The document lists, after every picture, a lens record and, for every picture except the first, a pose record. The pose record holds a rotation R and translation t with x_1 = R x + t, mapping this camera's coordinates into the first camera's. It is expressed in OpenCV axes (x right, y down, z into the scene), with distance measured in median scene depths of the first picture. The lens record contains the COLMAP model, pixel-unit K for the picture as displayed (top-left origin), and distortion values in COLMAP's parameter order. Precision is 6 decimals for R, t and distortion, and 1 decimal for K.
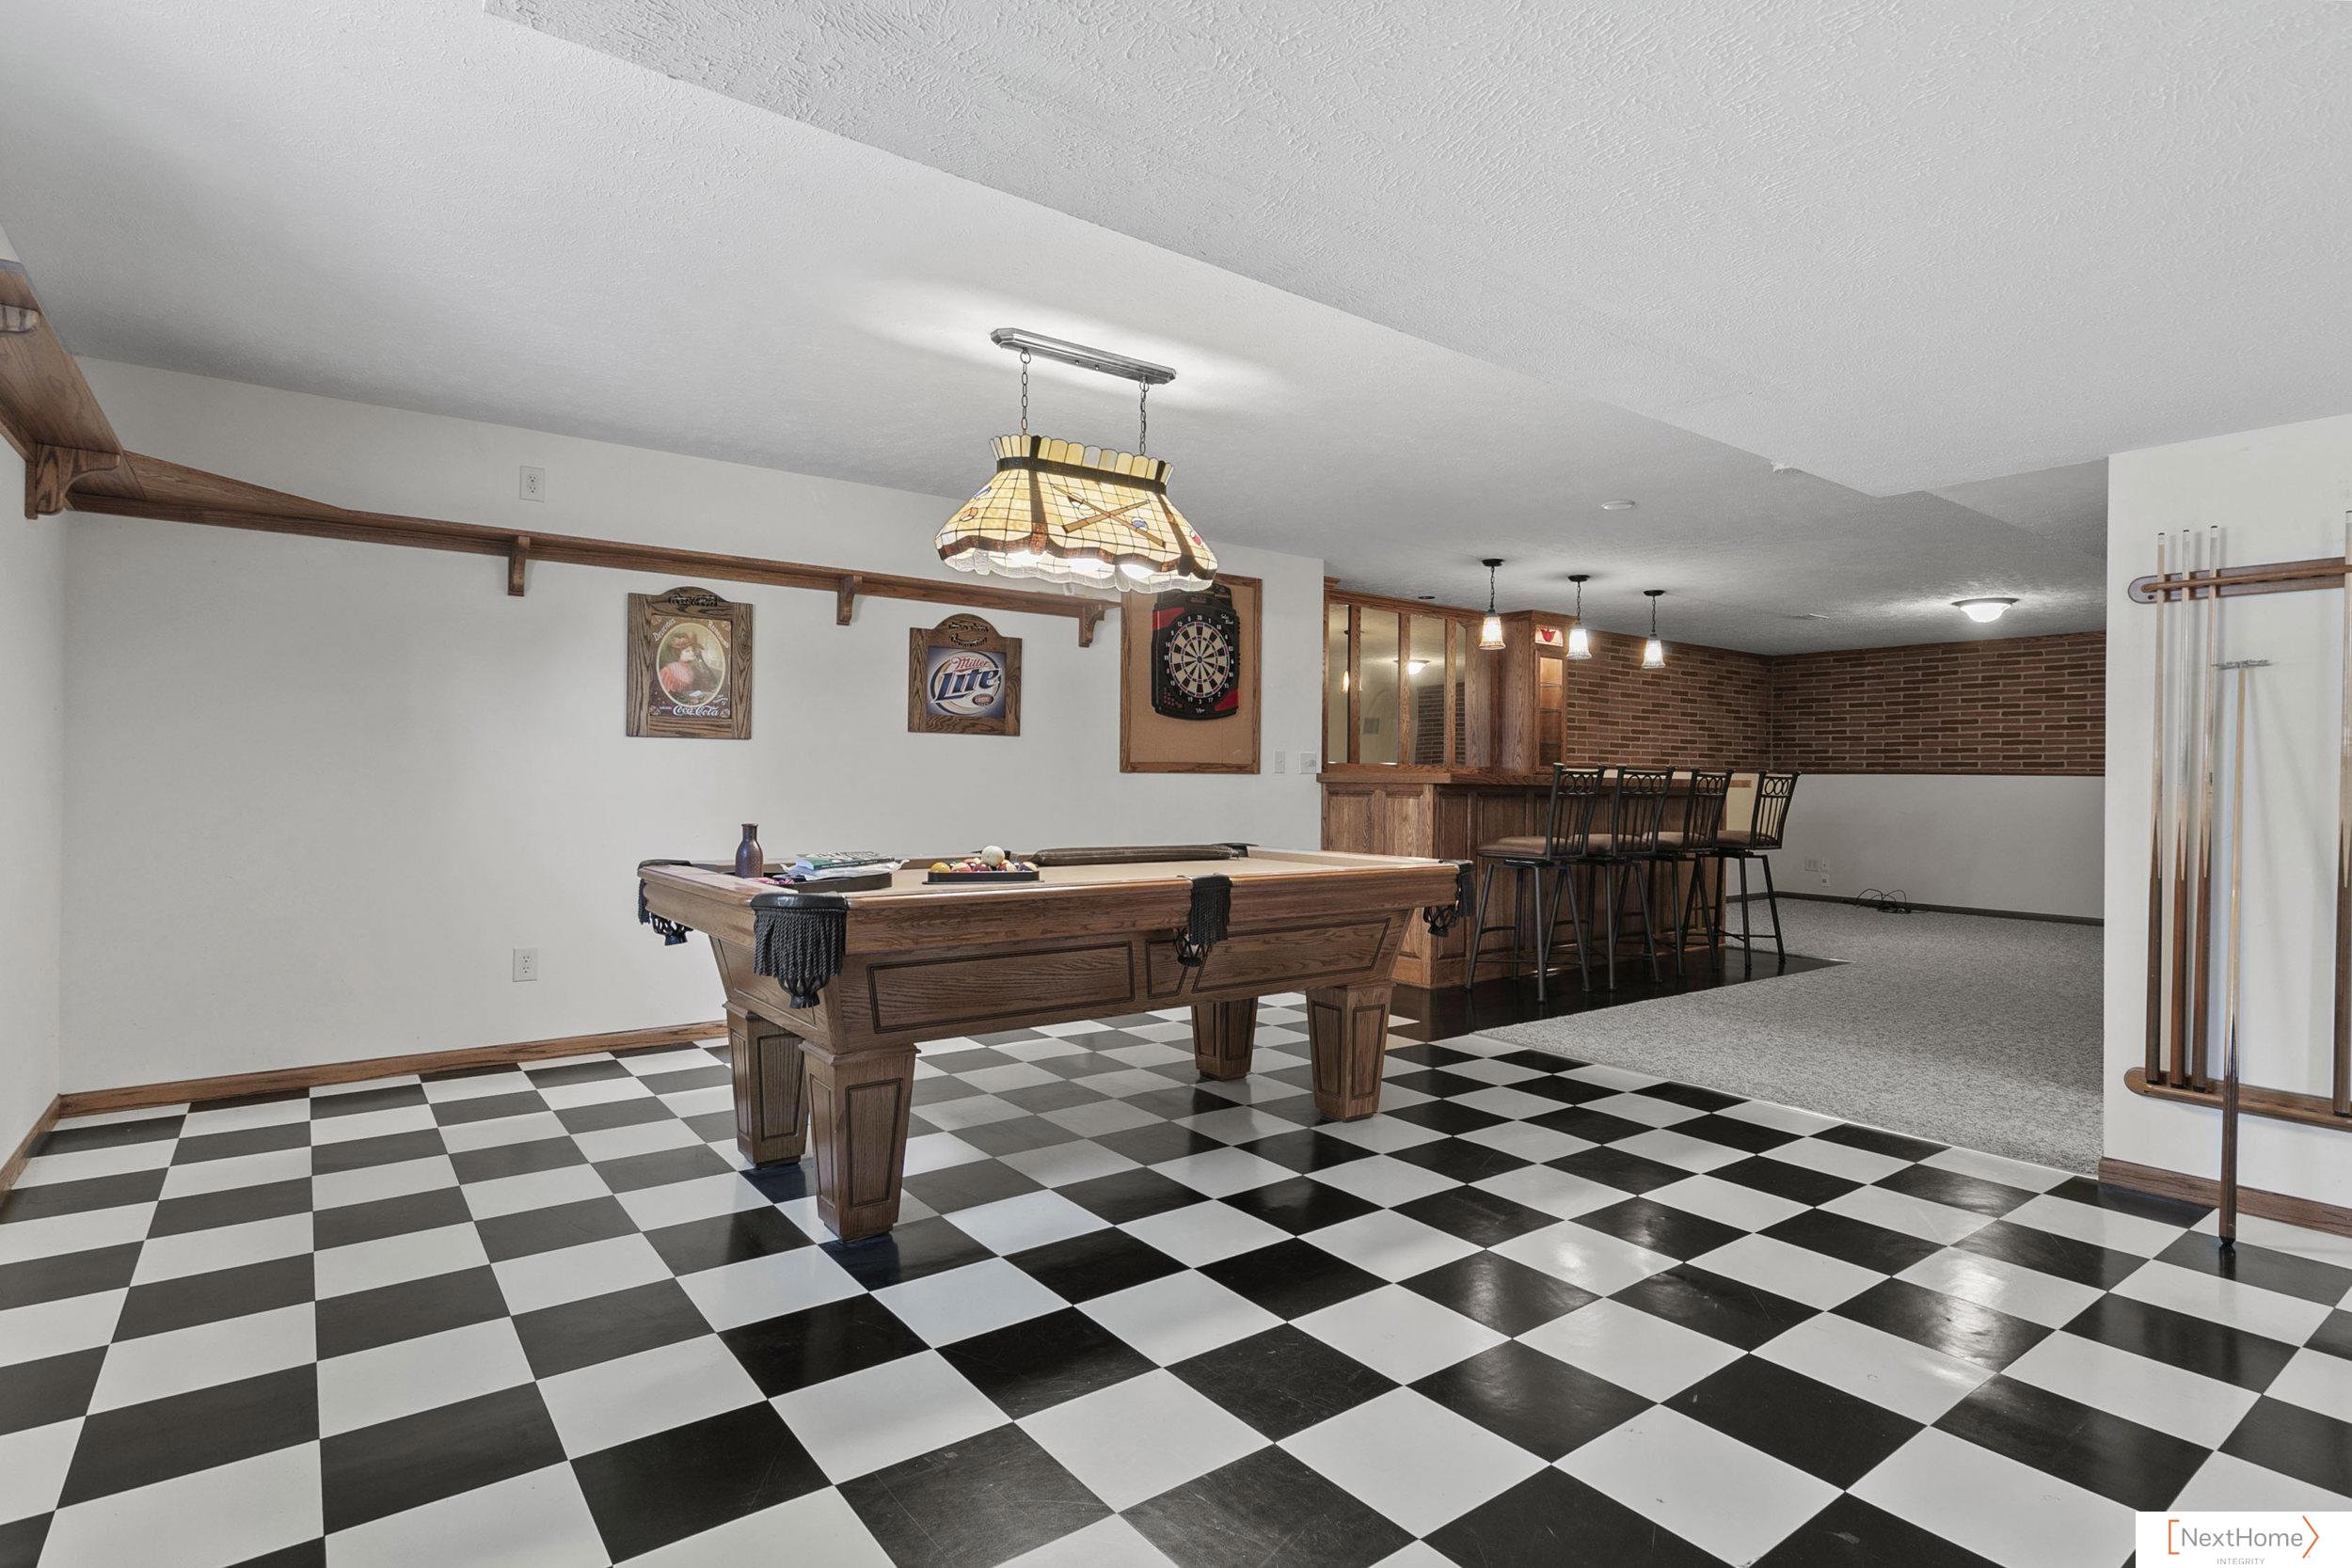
lens RADIAL K [[1198.0, 0, 1169.0], [0, 1198.0, 777.2], [0, 0, 1]] dist [0.004245, -0.000114]
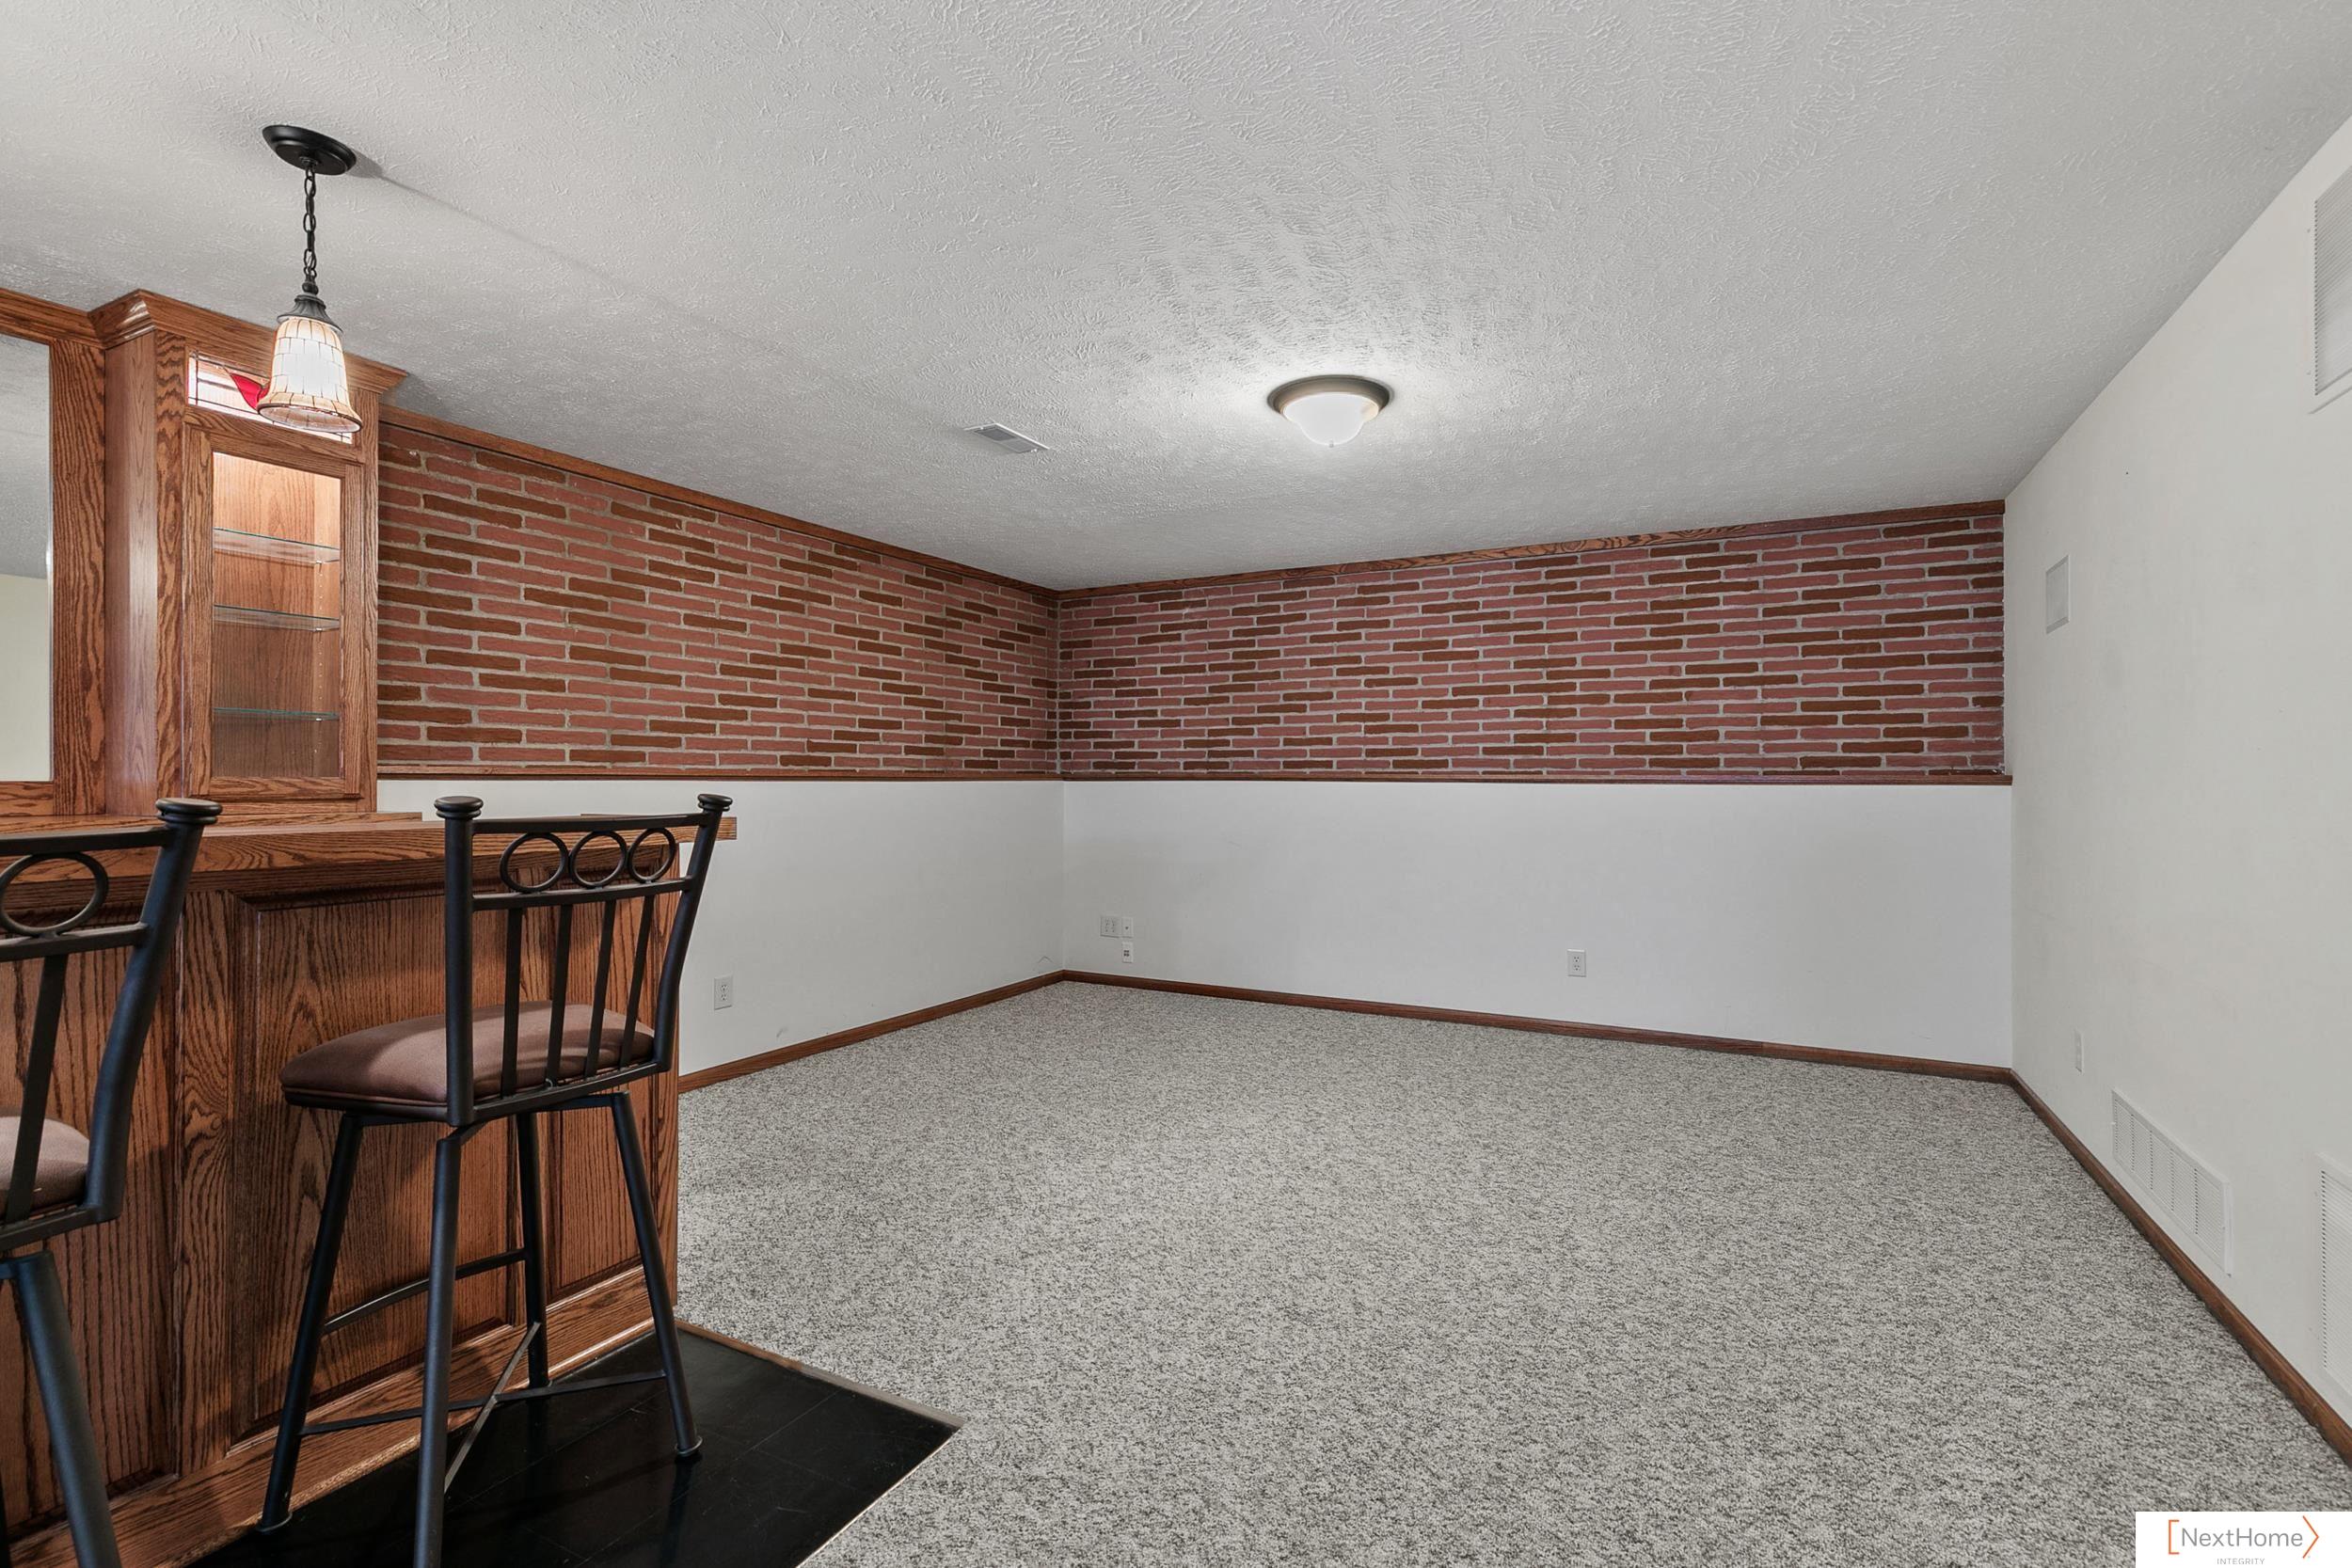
lens RADIAL K [[1067.2, 0, 1181.1], [0, 1067.2, 783.4], [0, 0, 1]] dist [0.007128, -0.000447]
pose [[0.904849, -0.012151, 0.425558, 0.660891], [0.008226, 0.999905, 0.011060, -0.013979], [-0.425652, -0.006507, 0.904863, 0.959474]]
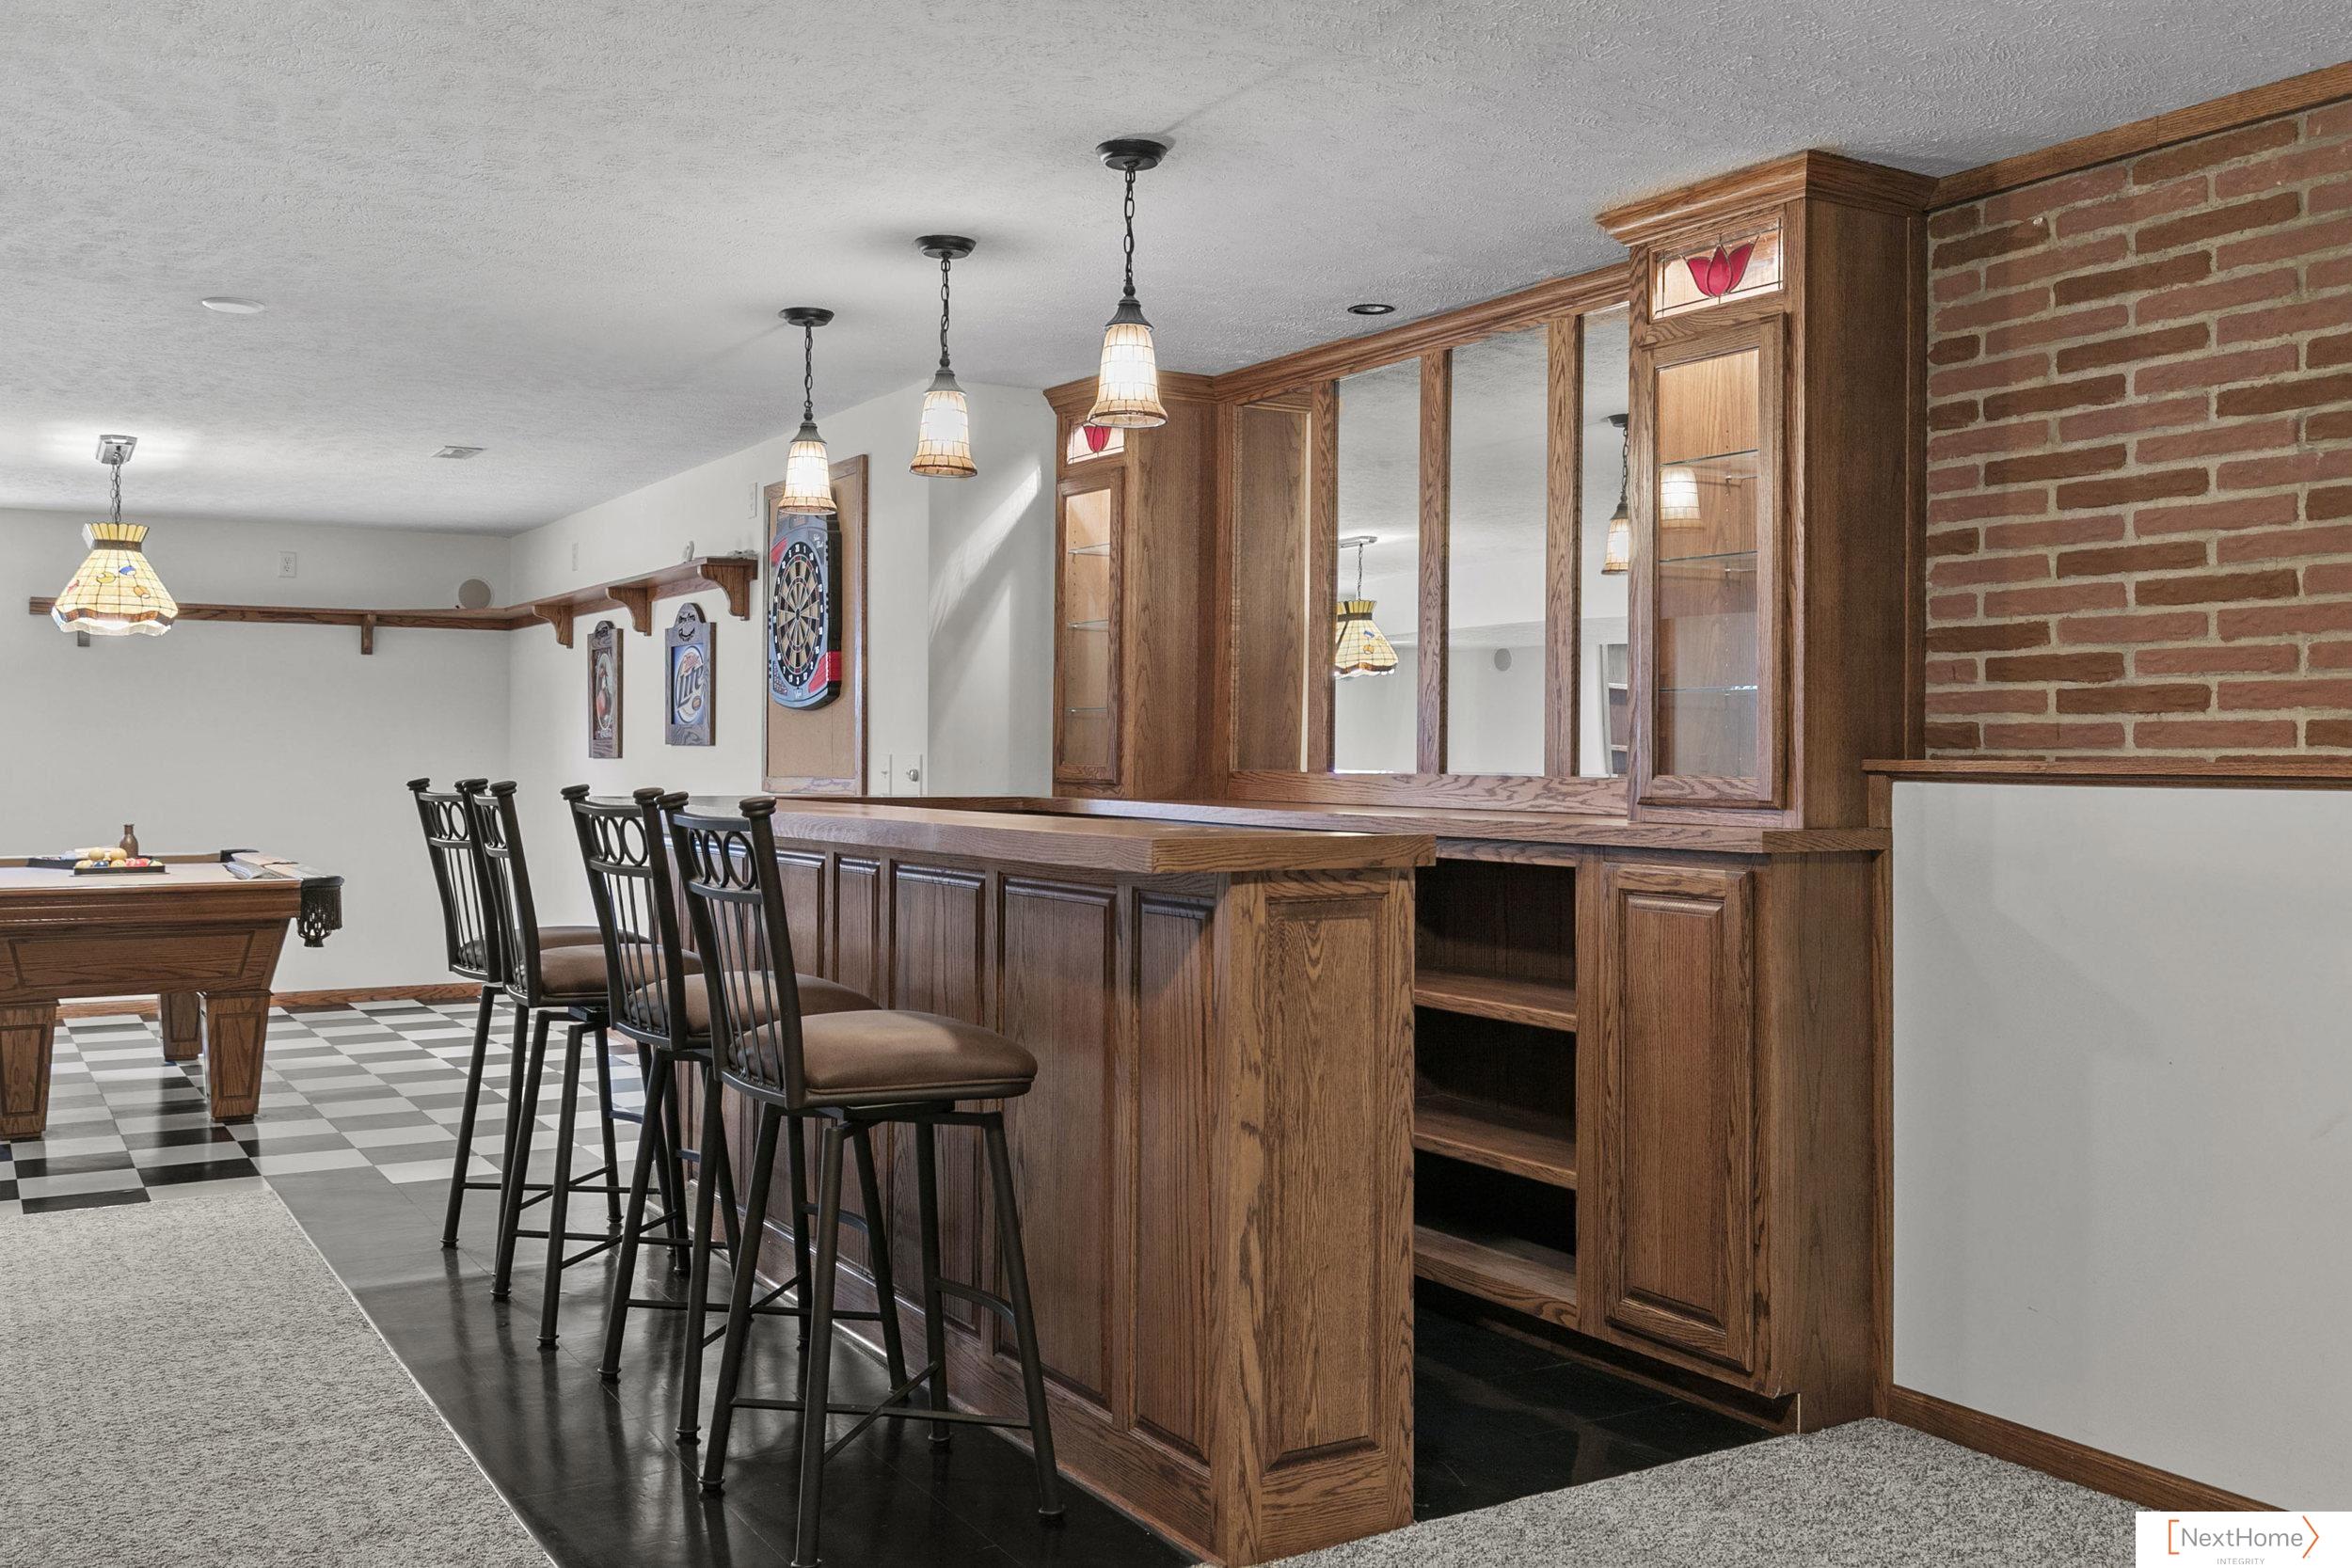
lens RADIAL K [[2076.9, 0, 1169.8], [0, 2076.9, 737.9], [0, 0, 1]] dist [0.005451, 0.011601]
pose [[-0.107173, -0.021510, -0.994008, 1.249237], [-0.004765, 0.999766, -0.021121, -0.011876], [0.994229, 0.002473, -0.107251, 1.497488]]
